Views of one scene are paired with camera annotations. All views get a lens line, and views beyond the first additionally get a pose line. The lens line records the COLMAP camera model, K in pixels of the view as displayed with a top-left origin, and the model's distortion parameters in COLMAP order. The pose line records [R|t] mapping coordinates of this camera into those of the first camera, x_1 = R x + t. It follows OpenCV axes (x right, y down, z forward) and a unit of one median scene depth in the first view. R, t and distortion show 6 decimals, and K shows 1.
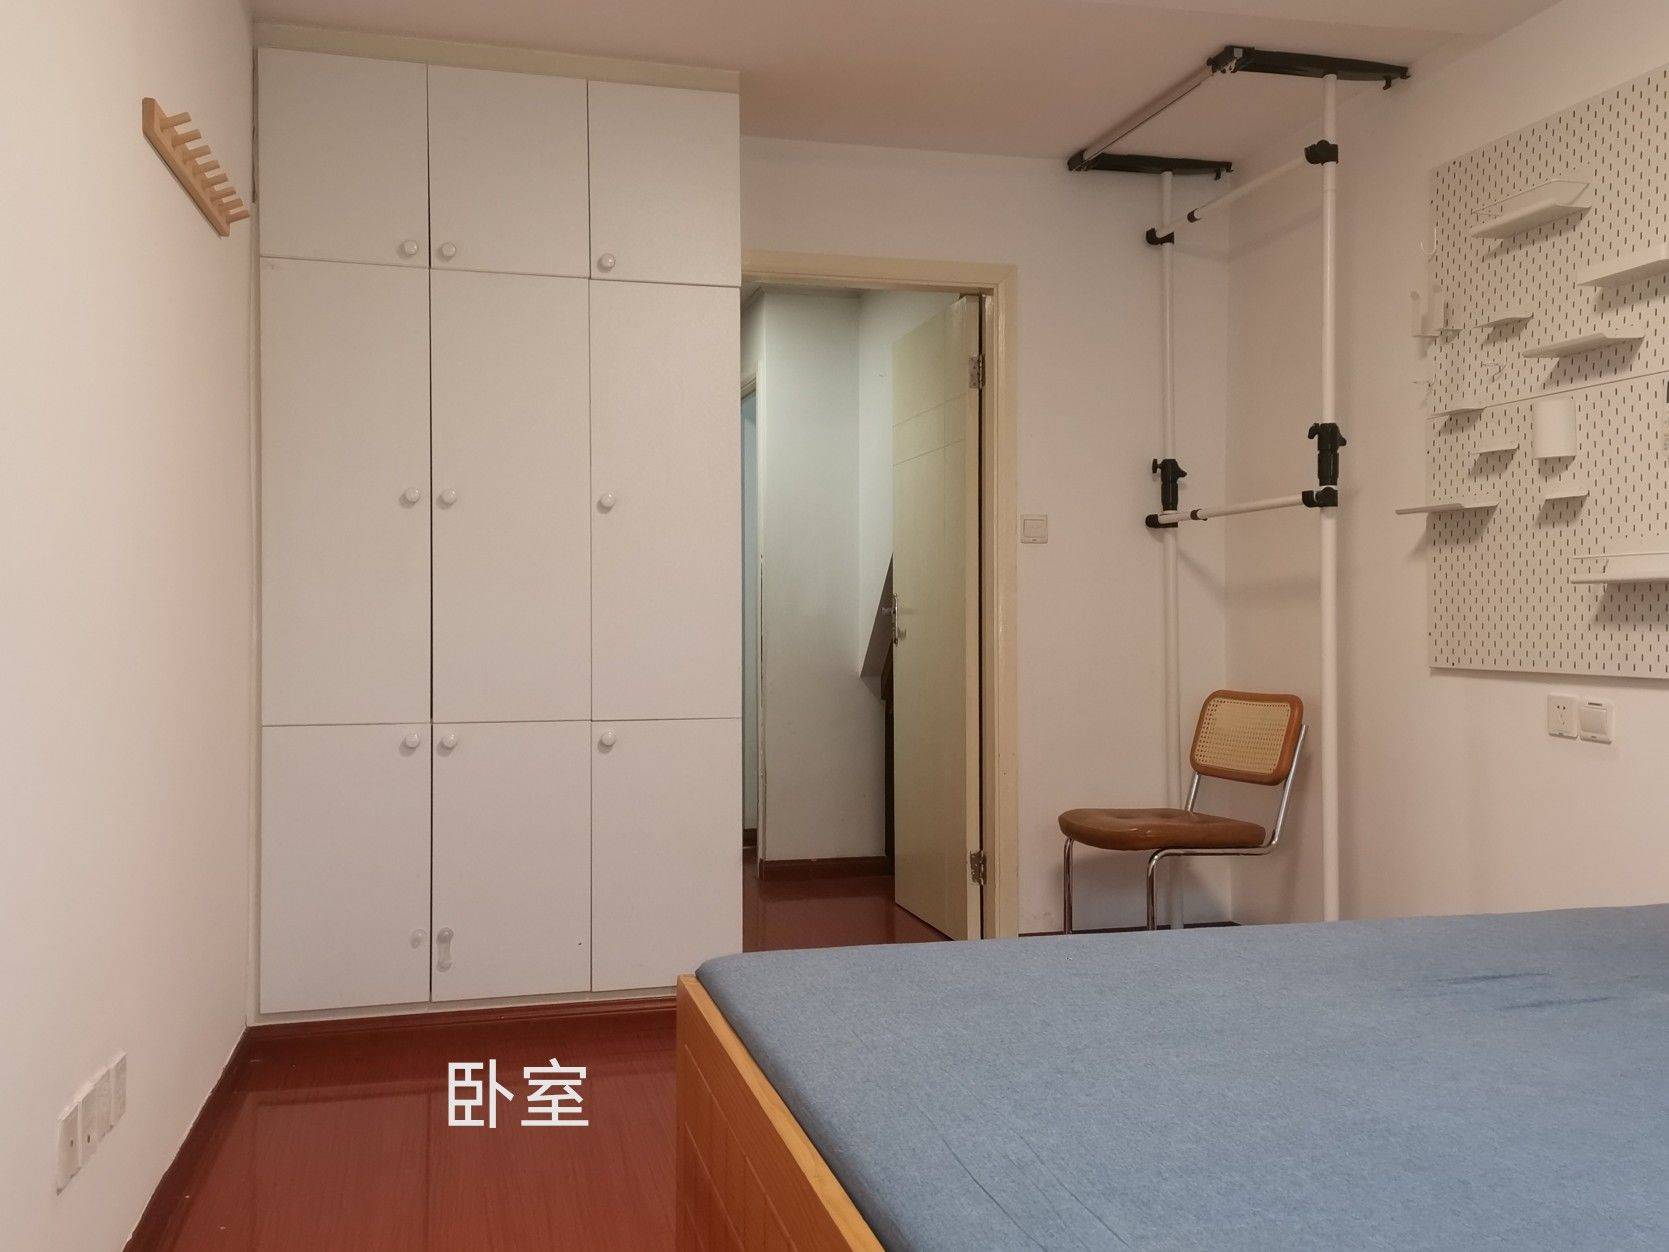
lens RADIAL K [[1475.1, 0, 839.6], [0, 1475.1, 625.1], [0, 0, 1]] dist [0.122271, -0.160816]
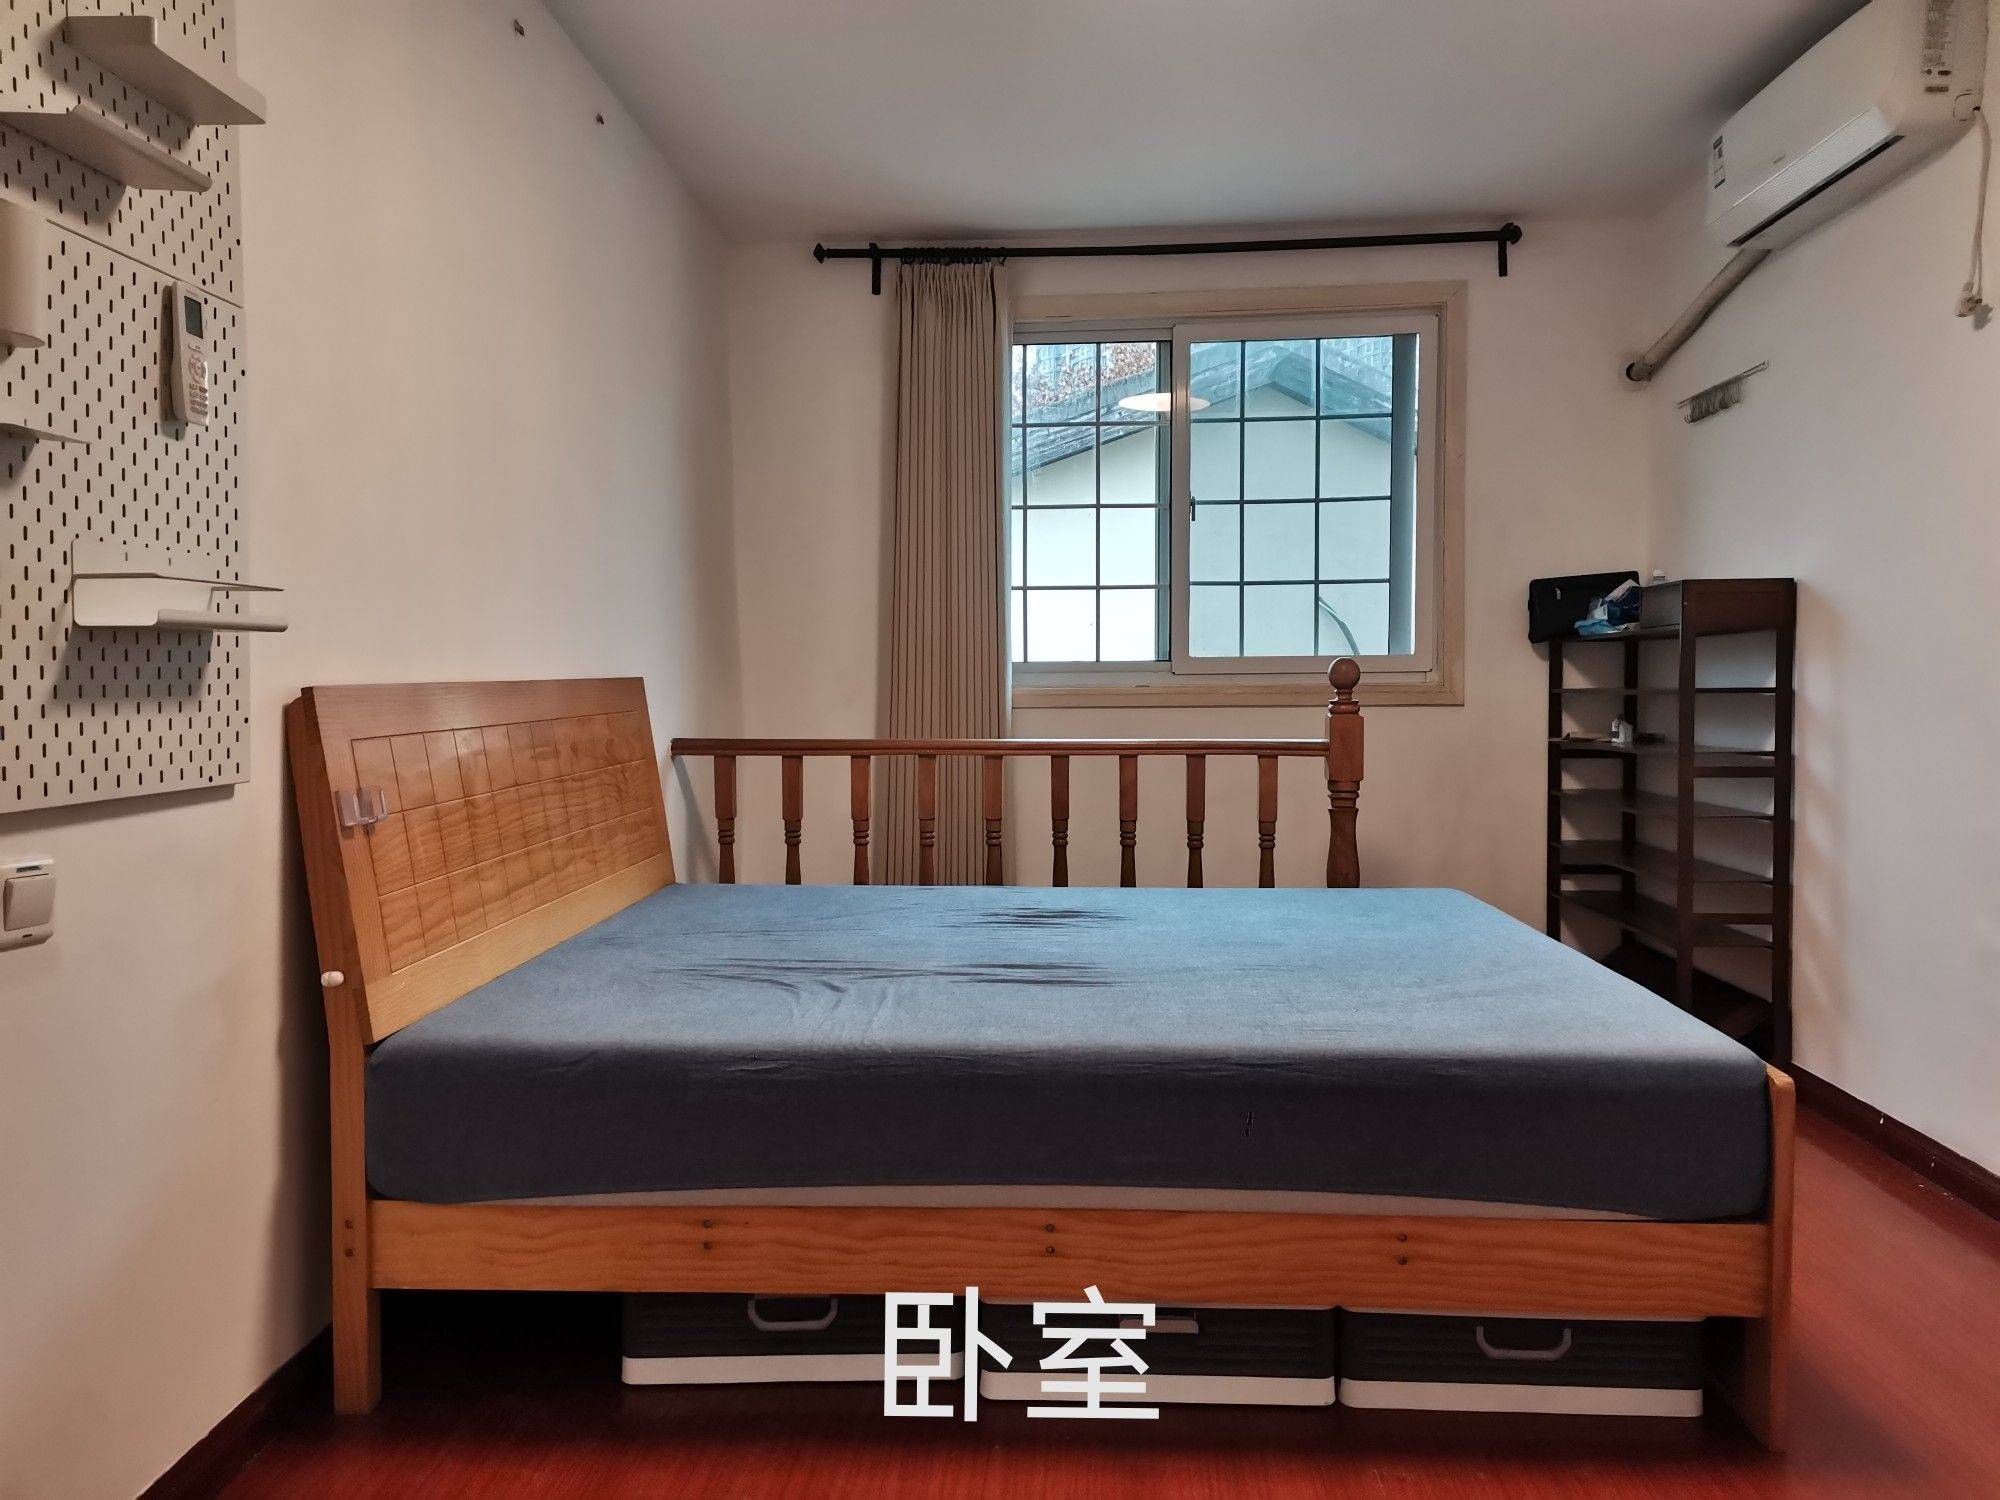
lens RADIAL K [[1480.6, 0, 1003.9], [0, 1480.6, 751.8], [0, 0, 1]] dist [0.098967, -0.114533]
pose [[-0.954033, -0.013706, 0.299388, 0.045691], [0.002709, 0.998519, 0.054344, -0.010118], [-0.299689, 0.052657, -0.952583, 1.226184]]
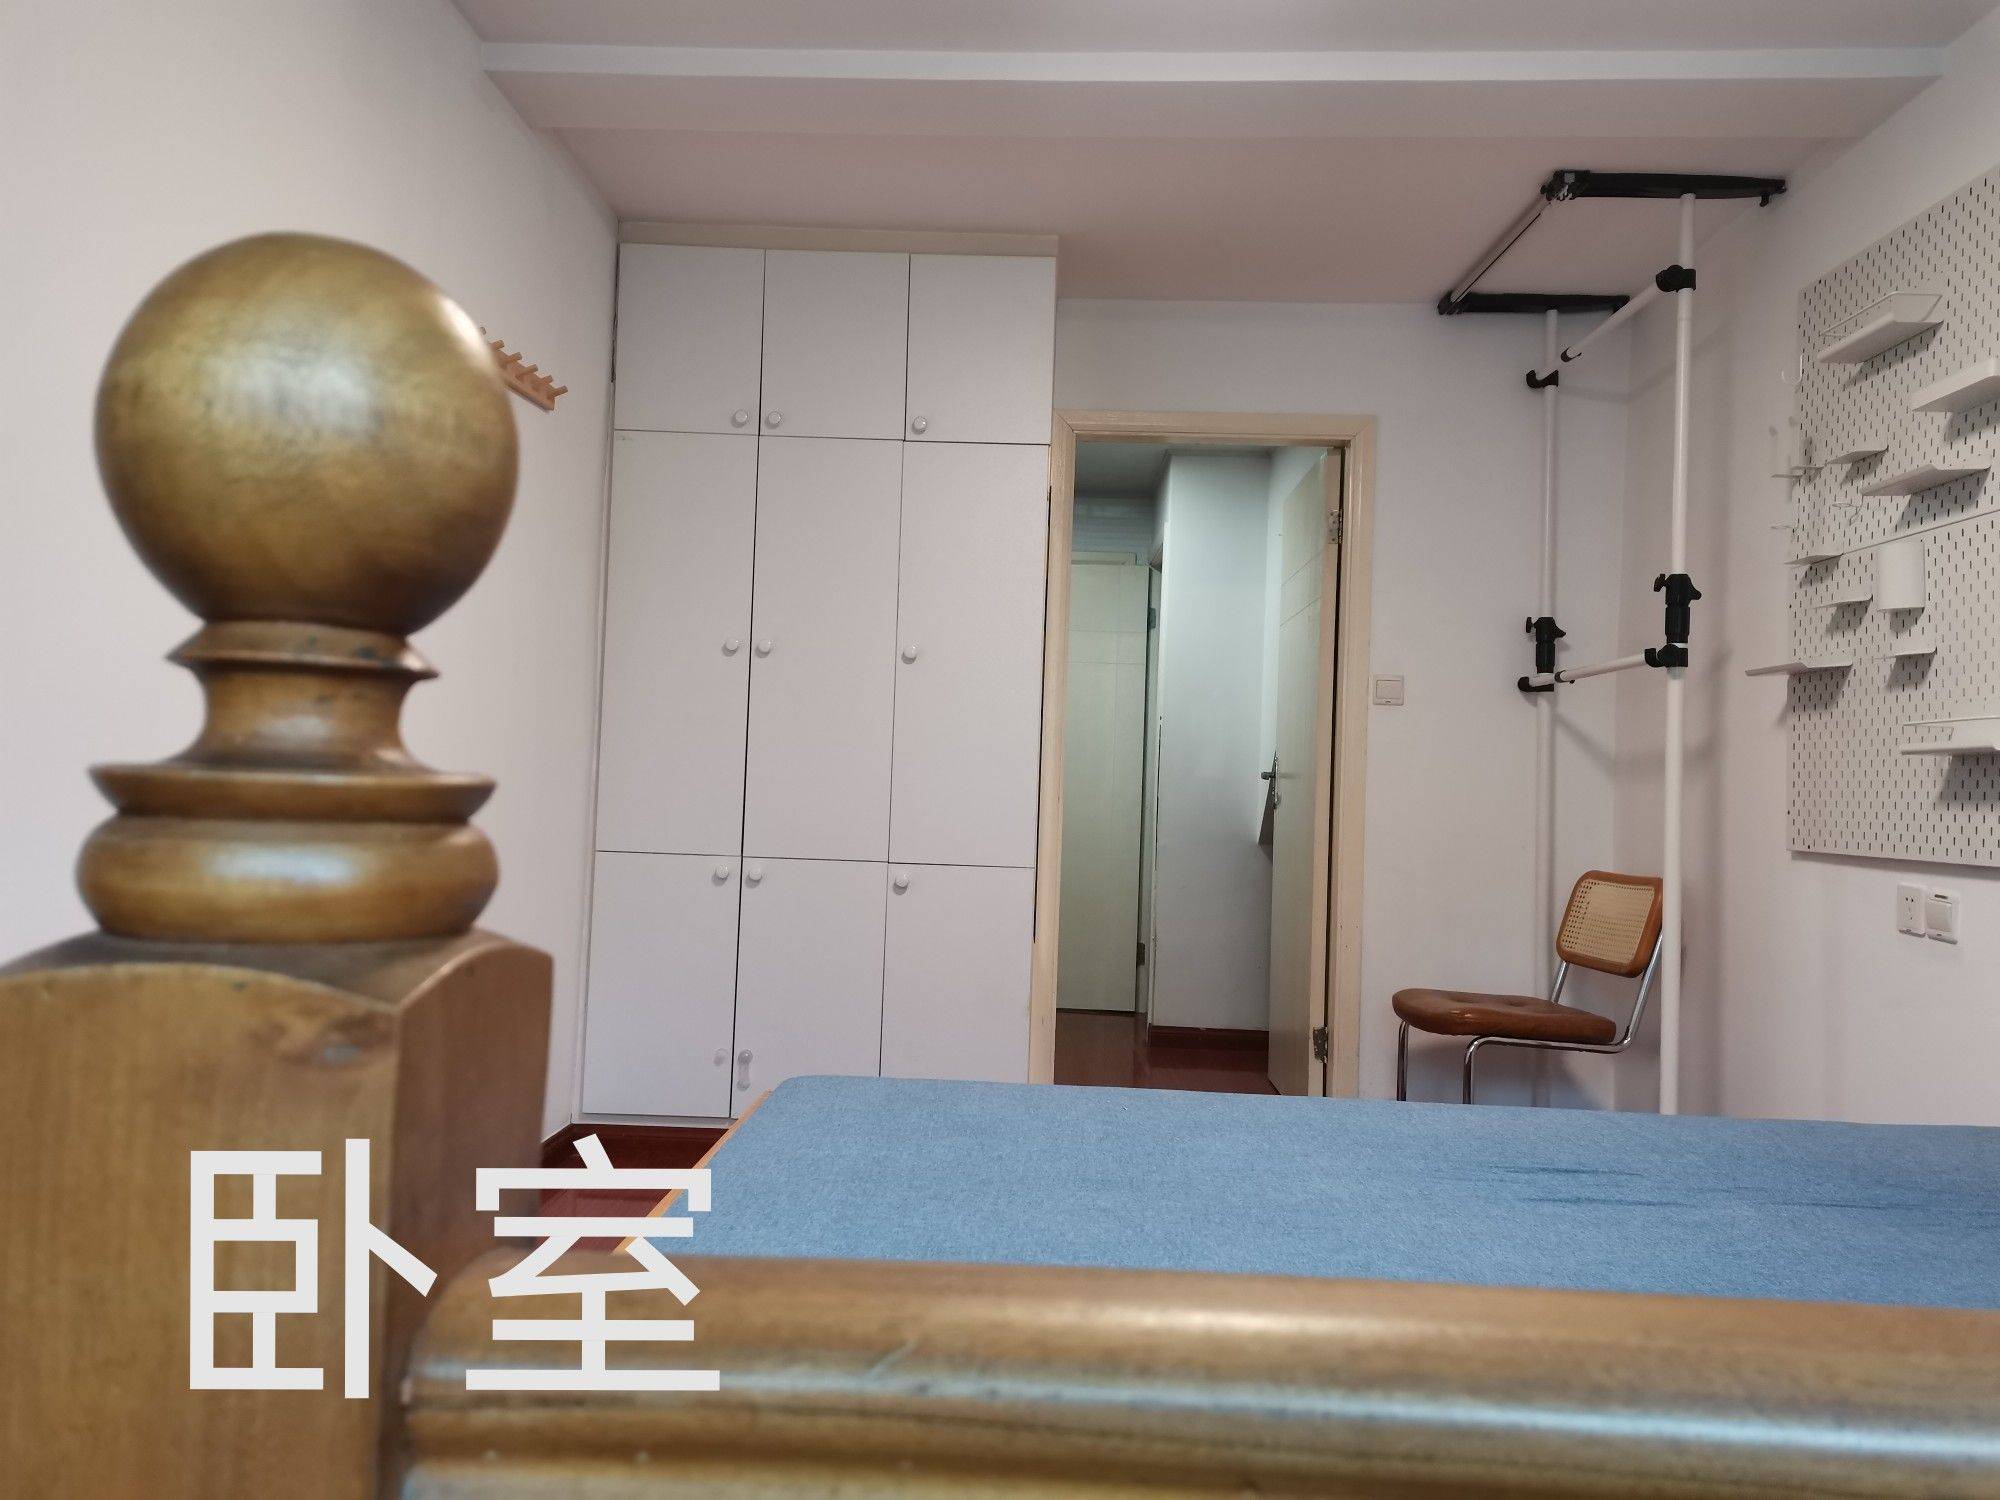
lens RADIAL K [[1480.6, 0, 1003.9], [0, 1480.6, 751.8], [0, 0, 1]] dist [0.098967, -0.114533]
pose [[0.960182, 0.028620, -0.277905, 0.202556], [-0.037790, 0.998902, -0.027694, 0.012709], [0.276808, 0.037093, 0.960209, 0.021817]]
